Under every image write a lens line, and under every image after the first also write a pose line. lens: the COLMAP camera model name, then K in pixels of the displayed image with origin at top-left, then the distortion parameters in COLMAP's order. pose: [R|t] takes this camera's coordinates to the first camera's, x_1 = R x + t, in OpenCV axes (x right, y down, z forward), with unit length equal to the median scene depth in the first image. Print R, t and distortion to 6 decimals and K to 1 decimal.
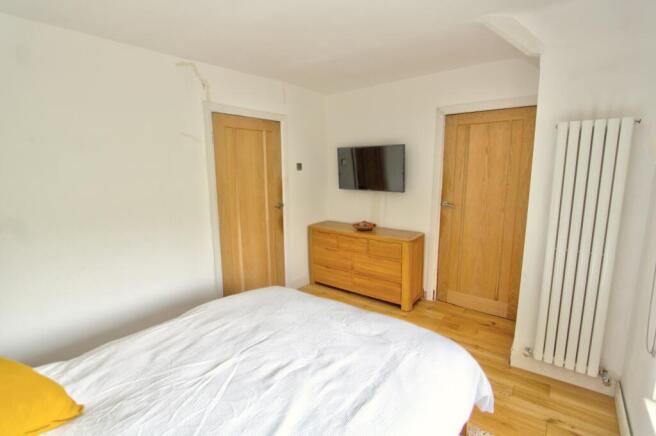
lens RADIAL K [[305.8, 0, 328.0], [0, 305.8, 218.0], [0, 0, 1]] dist [-0.012146, 0.000008]
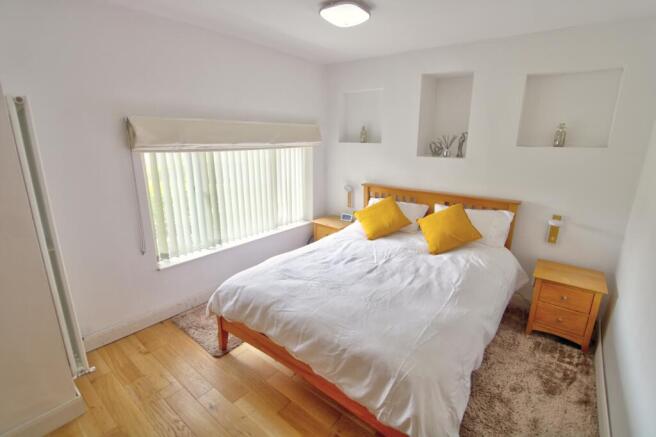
lens RADIAL K [[305.8, 0, 328.0], [0, 305.8, 218.5], [0, 0, 1]] dist [-0.012146, 0.000008]
pose [[-0.999776, -0.001465, 0.021110, -0.054537], [0.007038, 0.917783, 0.397019, -0.403775], [-0.019956, 0.397079, -0.917567, 2.264678]]
